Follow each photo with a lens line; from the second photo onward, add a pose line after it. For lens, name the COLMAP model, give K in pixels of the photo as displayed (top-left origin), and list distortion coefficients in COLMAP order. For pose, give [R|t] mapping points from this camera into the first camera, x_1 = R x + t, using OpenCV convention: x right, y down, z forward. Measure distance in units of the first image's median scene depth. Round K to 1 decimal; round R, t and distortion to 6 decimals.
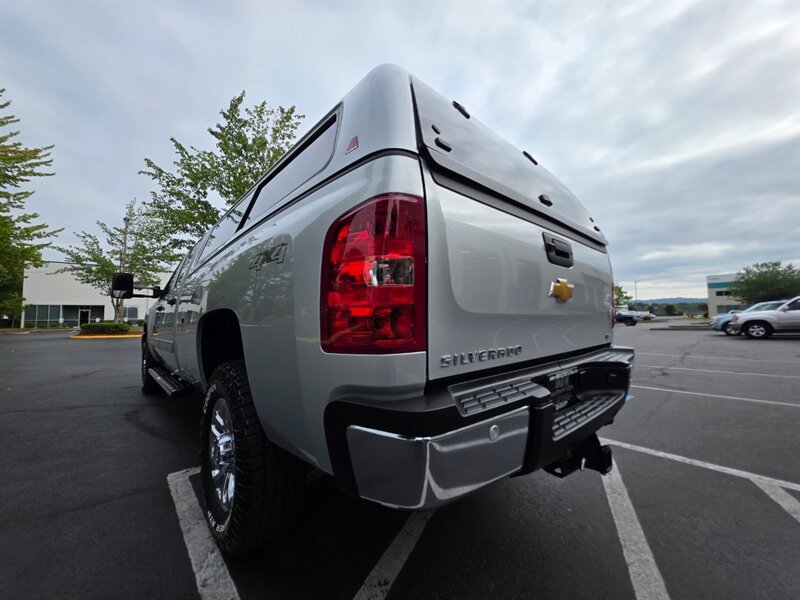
lens RADIAL K [[316.0, 0, 400.0], [0, 316.0, 300.0], [0, 0, 1]] dist [0.002591, -0.000296]
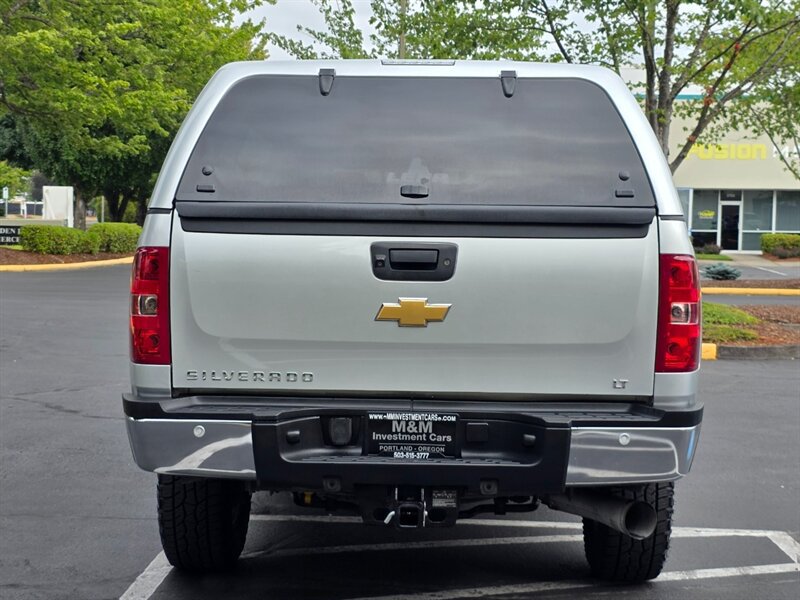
lens RADIAL K [[1336.7, 0, 397.3], [0, 1336.7, 298.7], [0, 0, 1]] dist [0.215306, -0.828088]
pose [[0.723087, 0.060398, -0.688111, 0.275923], [0.015916, 0.994449, 0.104011, -0.040777], [0.690573, -0.086161, 0.718112, -0.140566]]
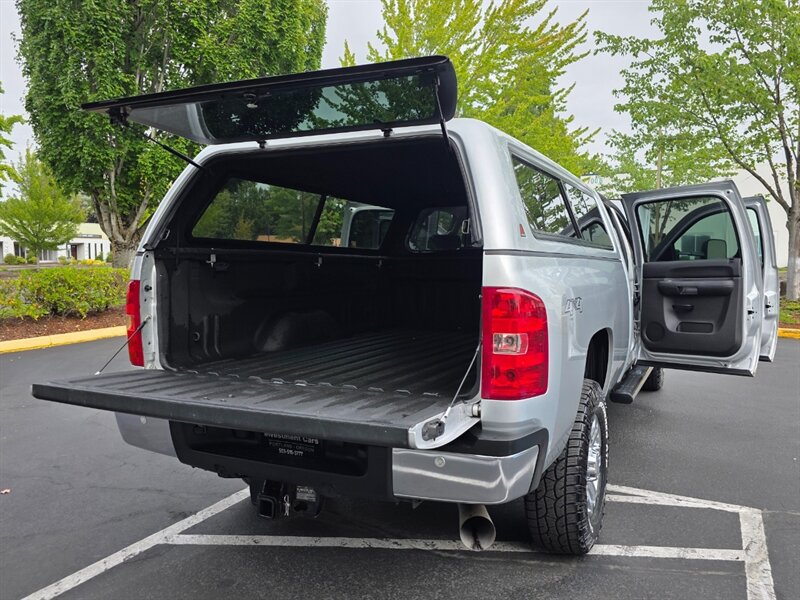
lens RADIAL K [[632.1, 0, 397.2], [0, 632.1, 297.6], [0, 0, 1]] dist [0.070595, -0.077651]
pose [[0.375200, 0.071272, -0.924200, 0.236764], [0.051835, 0.993866, 0.097688, -0.030581], [0.925493, -0.084559, 0.369204, 0.061616]]
